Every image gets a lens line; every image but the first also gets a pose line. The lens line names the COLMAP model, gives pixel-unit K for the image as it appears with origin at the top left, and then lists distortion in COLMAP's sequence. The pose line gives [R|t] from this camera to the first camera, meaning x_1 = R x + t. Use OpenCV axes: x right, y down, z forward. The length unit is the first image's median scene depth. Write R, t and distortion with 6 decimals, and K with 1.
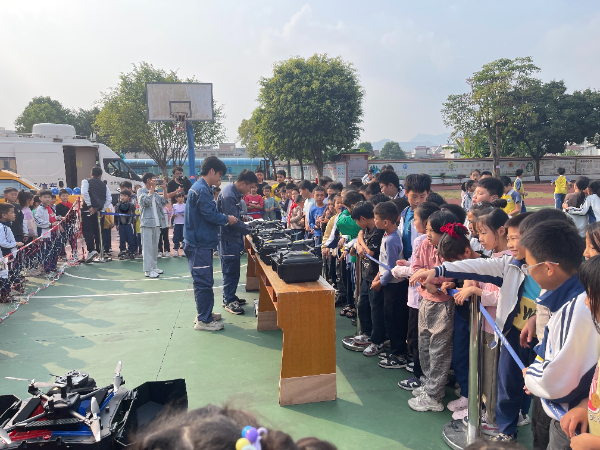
lens RADIAL K [[442.3, 0, 299.7], [0, 442.3, 226.0], [0, 0, 1]] dist [0.001029, -0.017962]
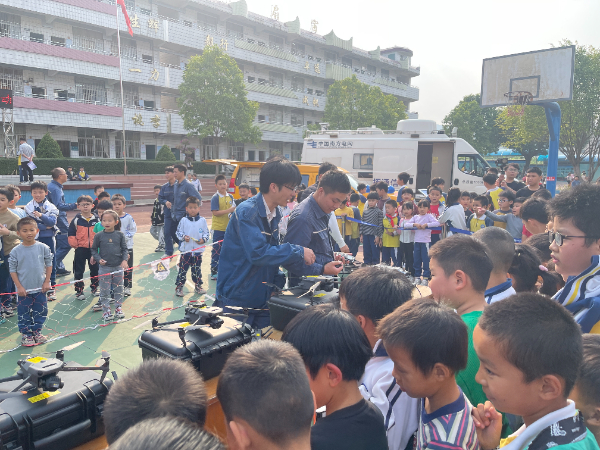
lens RADIAL K [[442.3, 0, 302.2], [0, 442.3, 226.7], [0, 0, 1]] dist [0.001029, -0.017962]
pose [[0.596749, 0.122198, -0.793069, 0.104627], [-0.113903, 0.991228, 0.067024, -0.030706], [0.794303, 0.050336, 0.605433, 0.210536]]
